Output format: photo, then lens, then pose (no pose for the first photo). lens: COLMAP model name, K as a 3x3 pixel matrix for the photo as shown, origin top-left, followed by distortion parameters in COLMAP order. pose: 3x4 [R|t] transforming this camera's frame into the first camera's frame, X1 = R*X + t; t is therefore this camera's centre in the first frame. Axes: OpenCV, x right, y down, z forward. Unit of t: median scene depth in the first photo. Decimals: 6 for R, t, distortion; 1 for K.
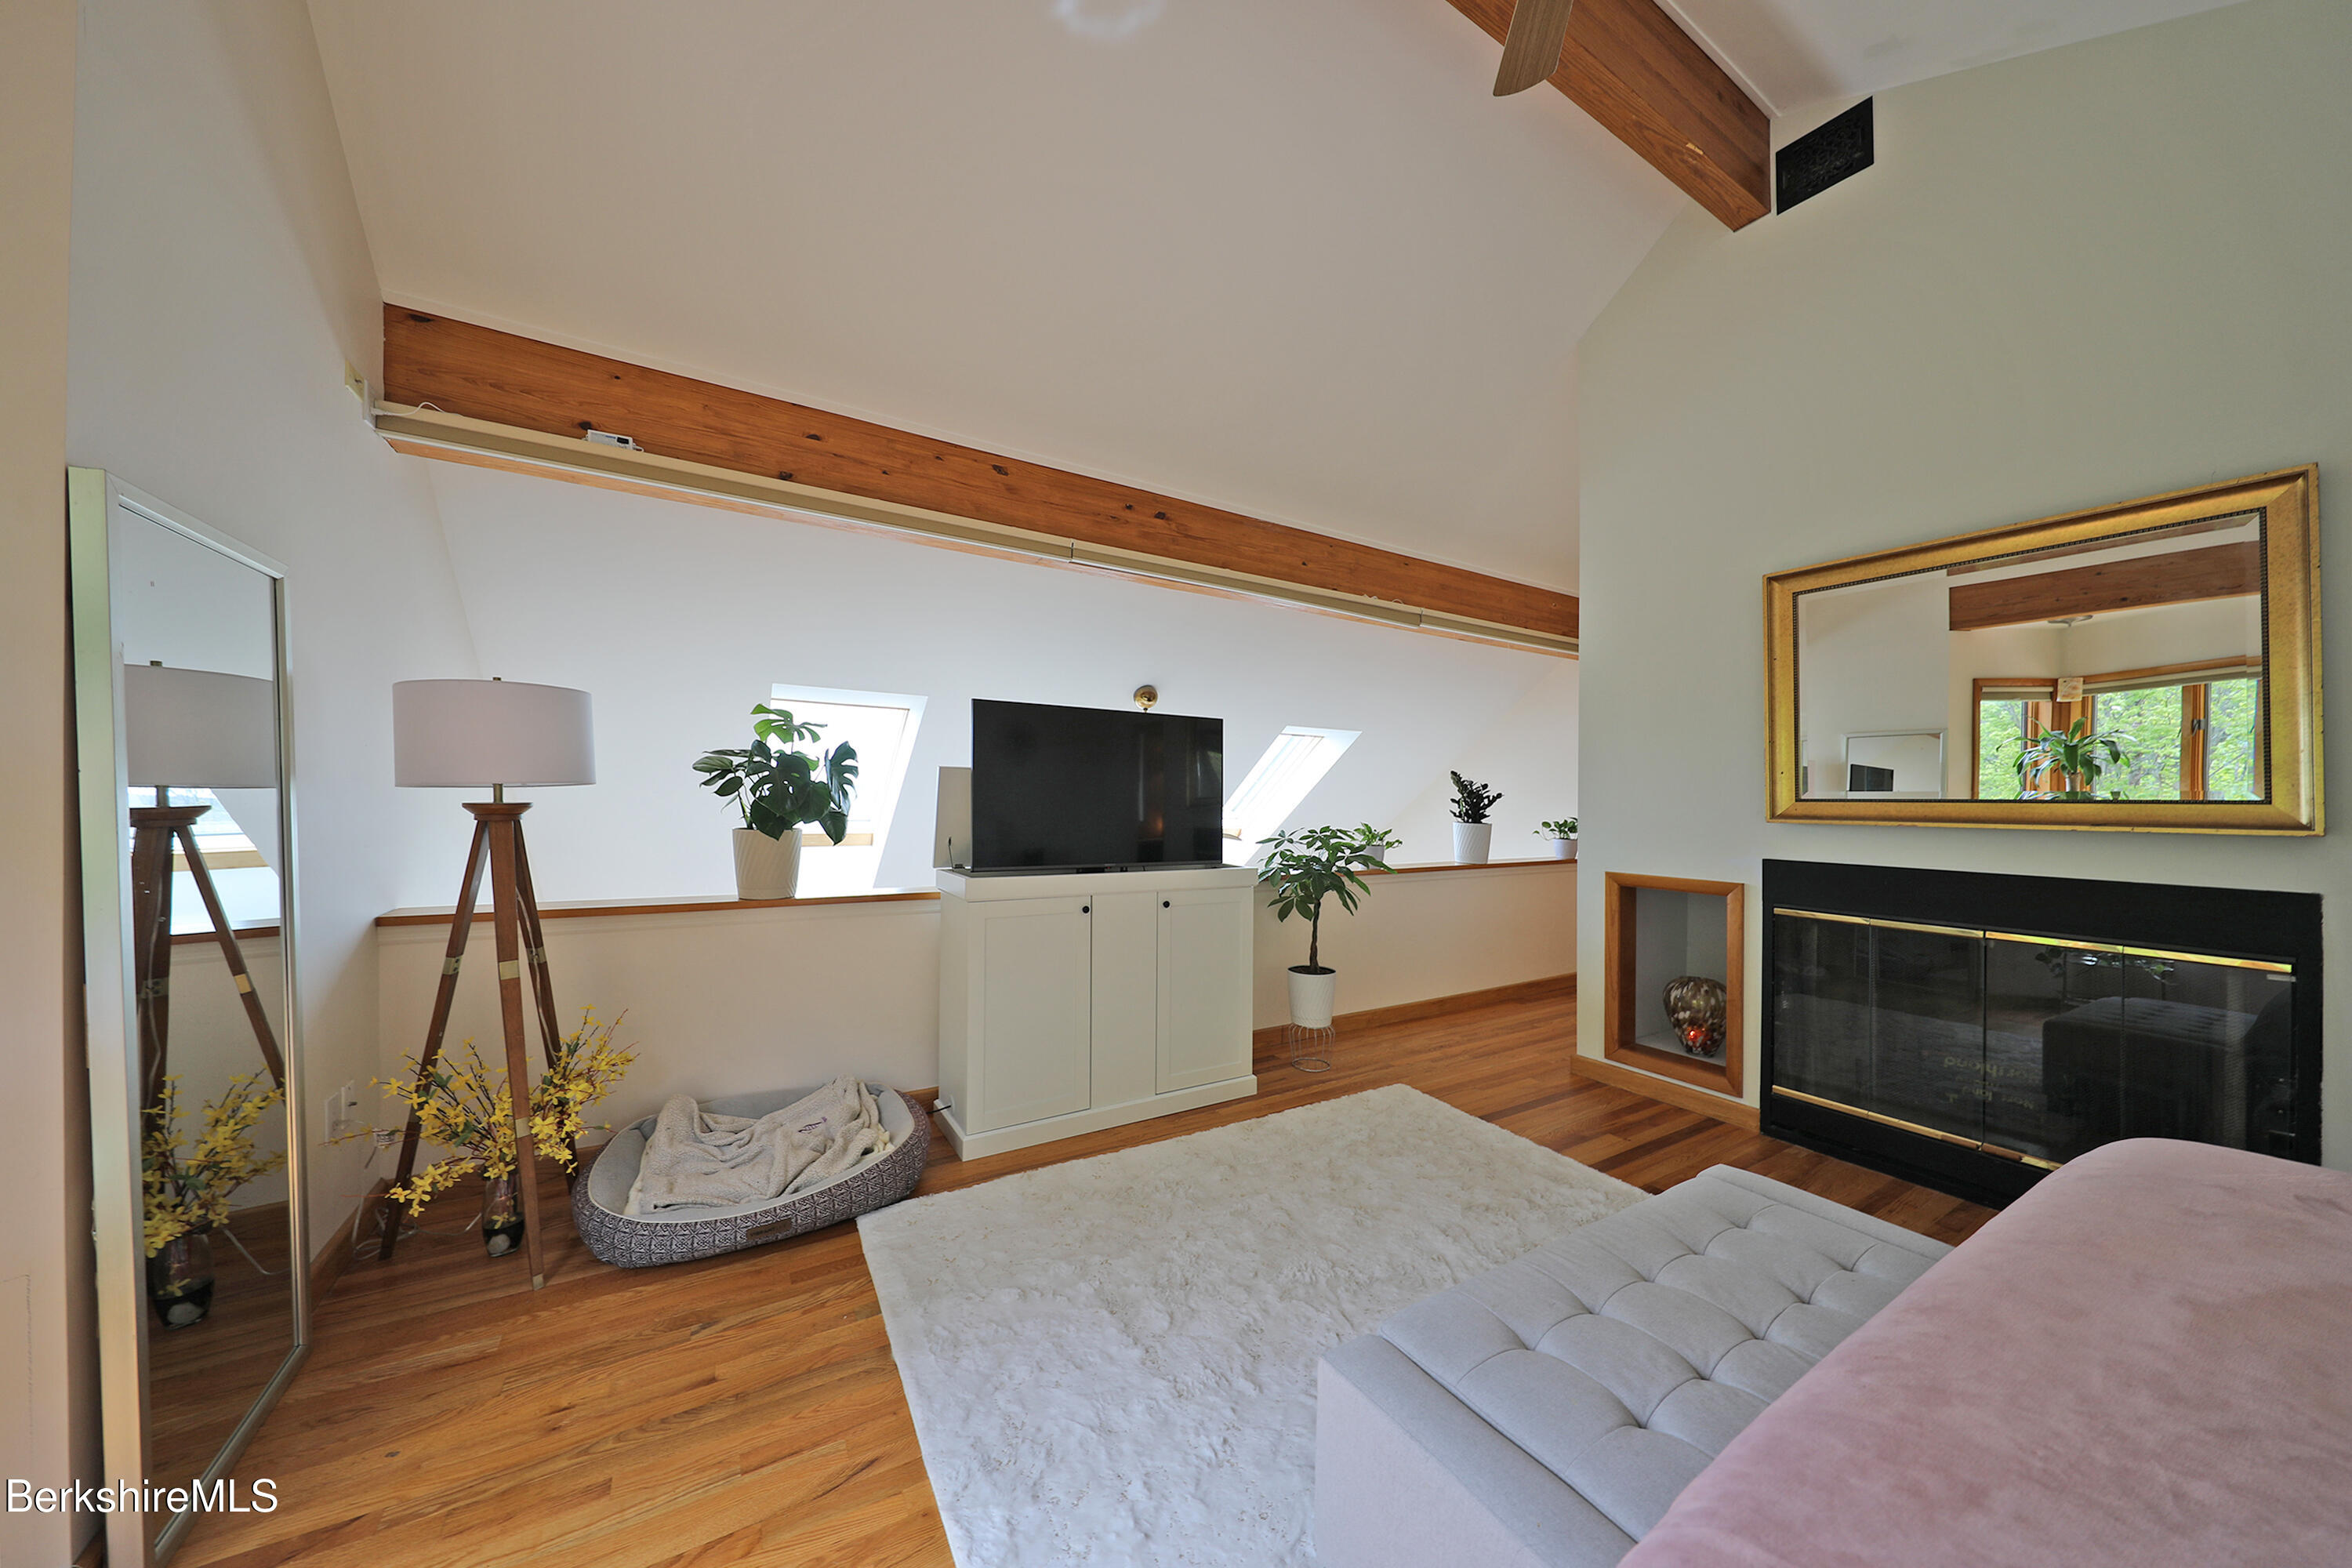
lens RADIAL K [[743.5, 0, 1154.6], [0, 743.5, 782.9], [0, 0, 1]] dist [0.001288, -0.002434]
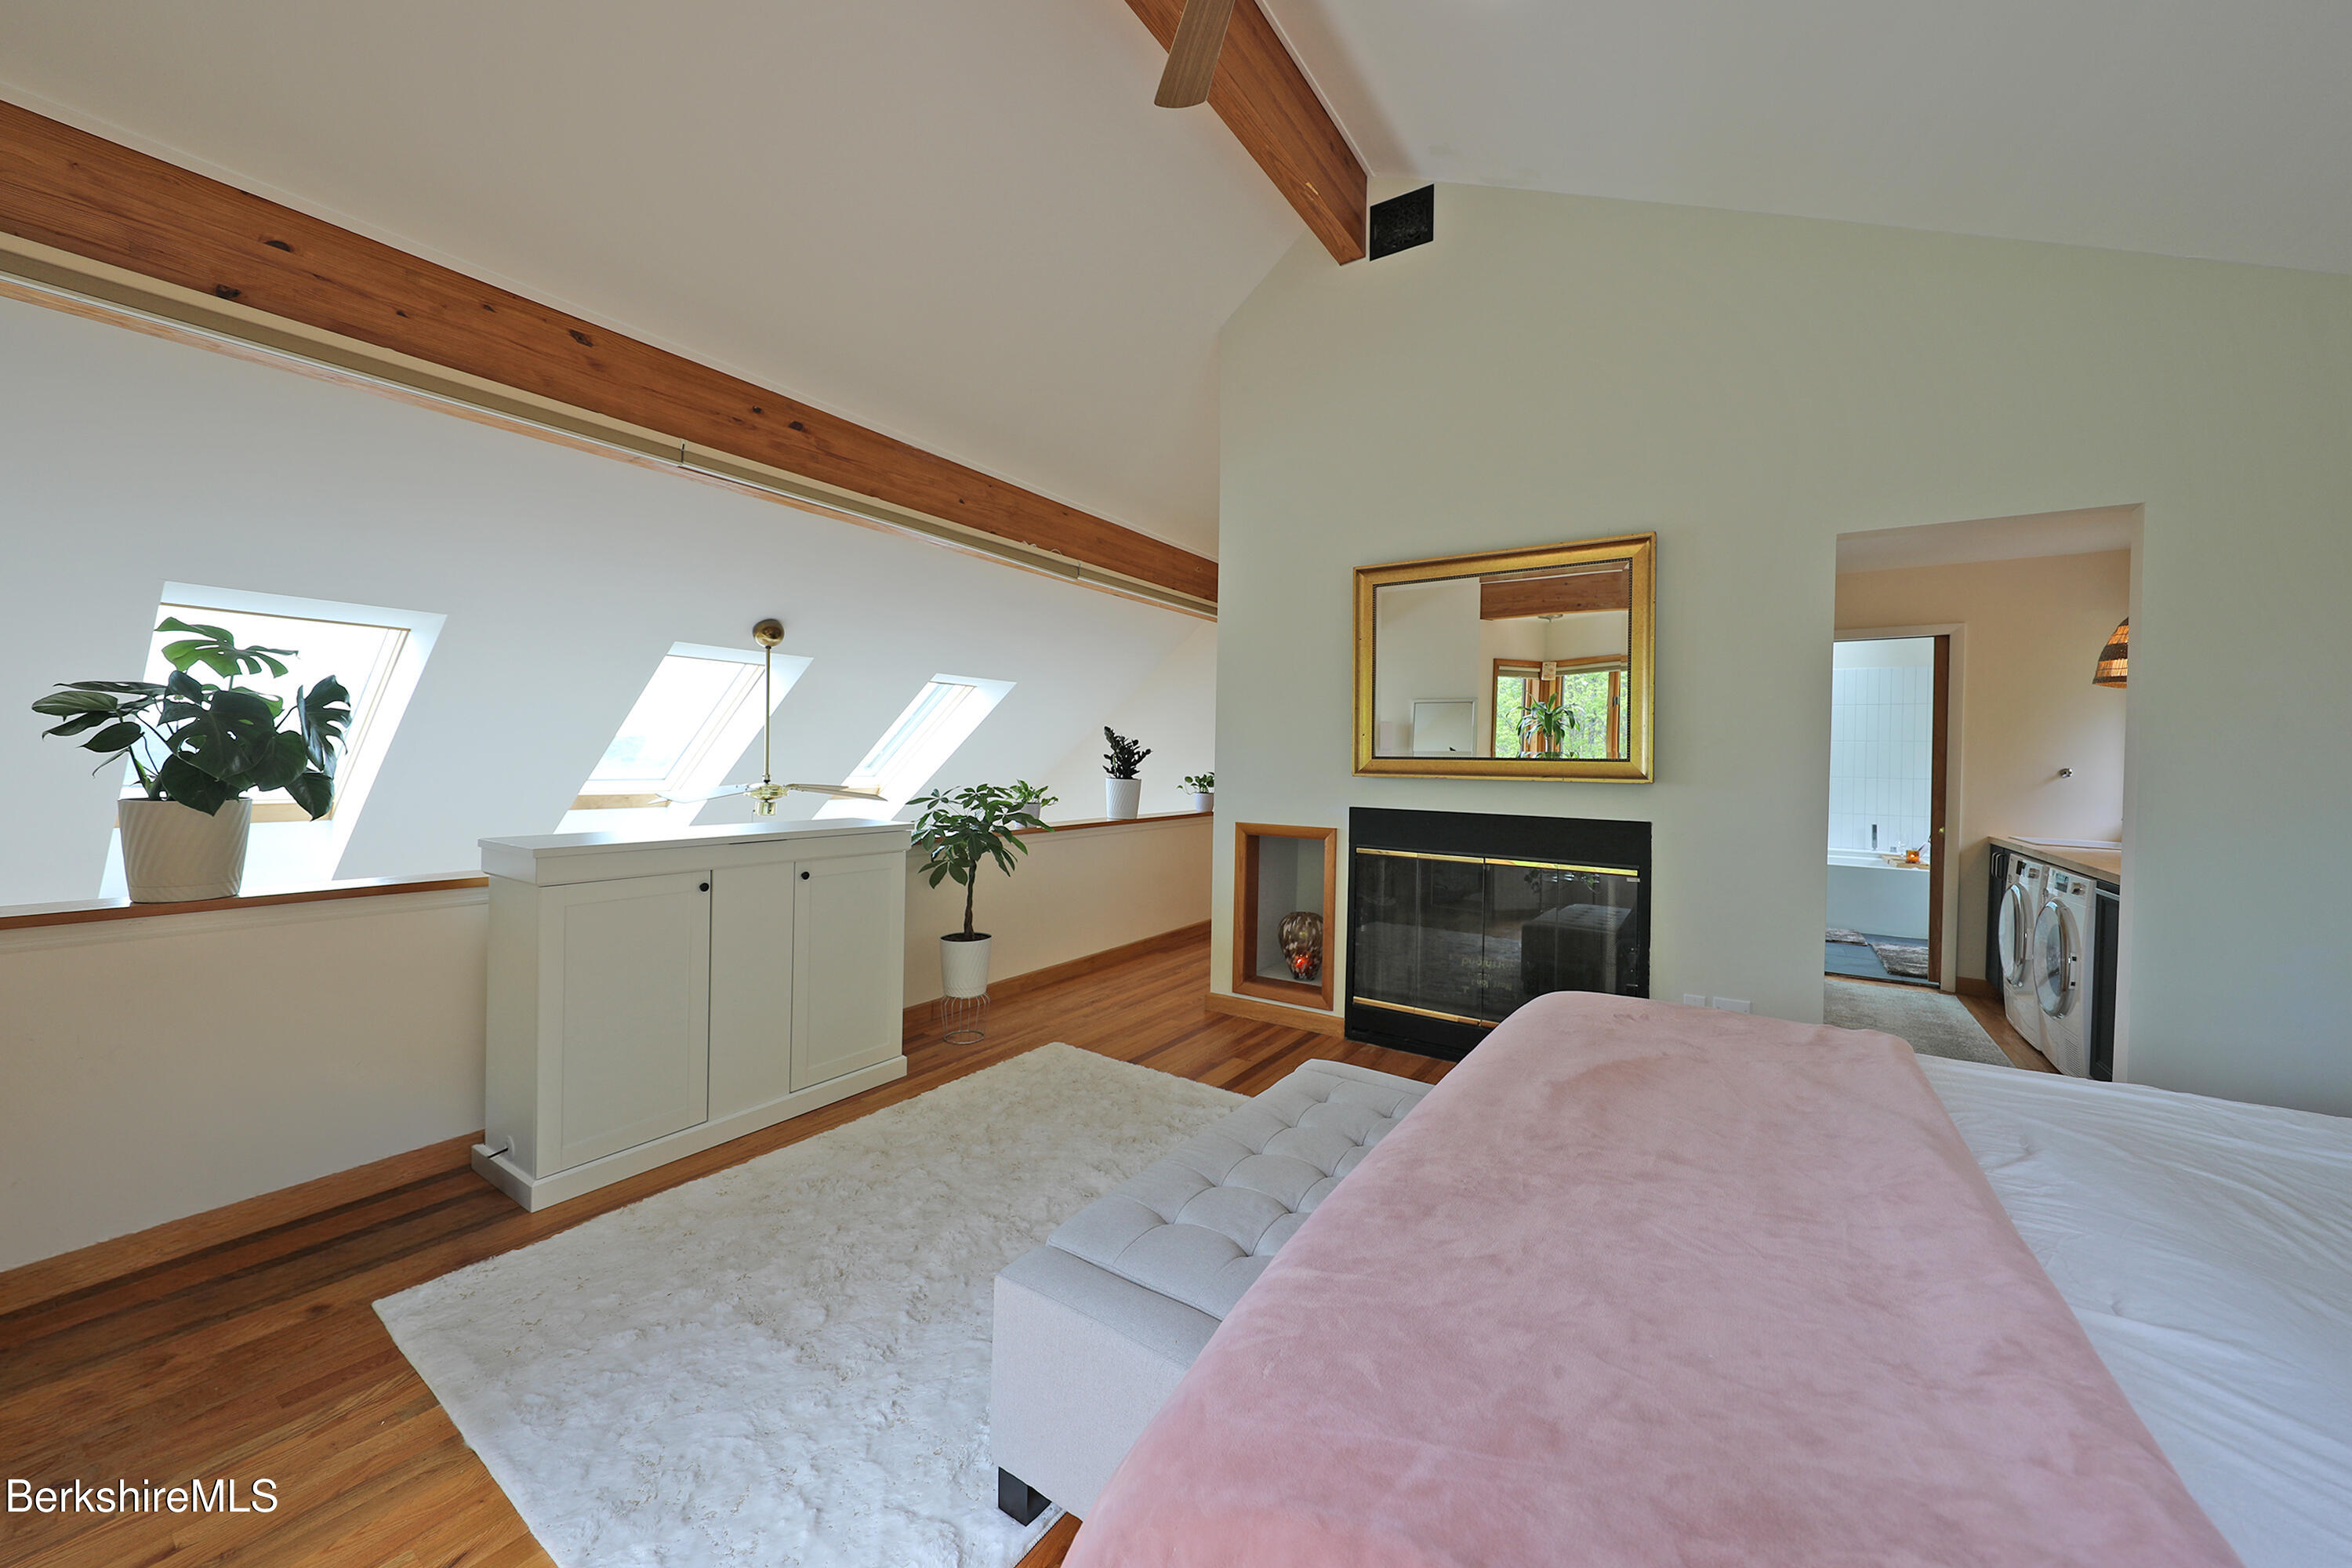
lens RADIAL K [[838.7, 0, 1173.4], [0, 838.7, 763.2], [0, 0, 1]] dist [0.002923, 0.000033]
pose [[0.893033, -0.001500, 0.449989, -0.047603], [-0.013918, 0.999424, 0.030952, -0.007091], [-0.449776, -0.033904, 0.892498, -0.089376]]
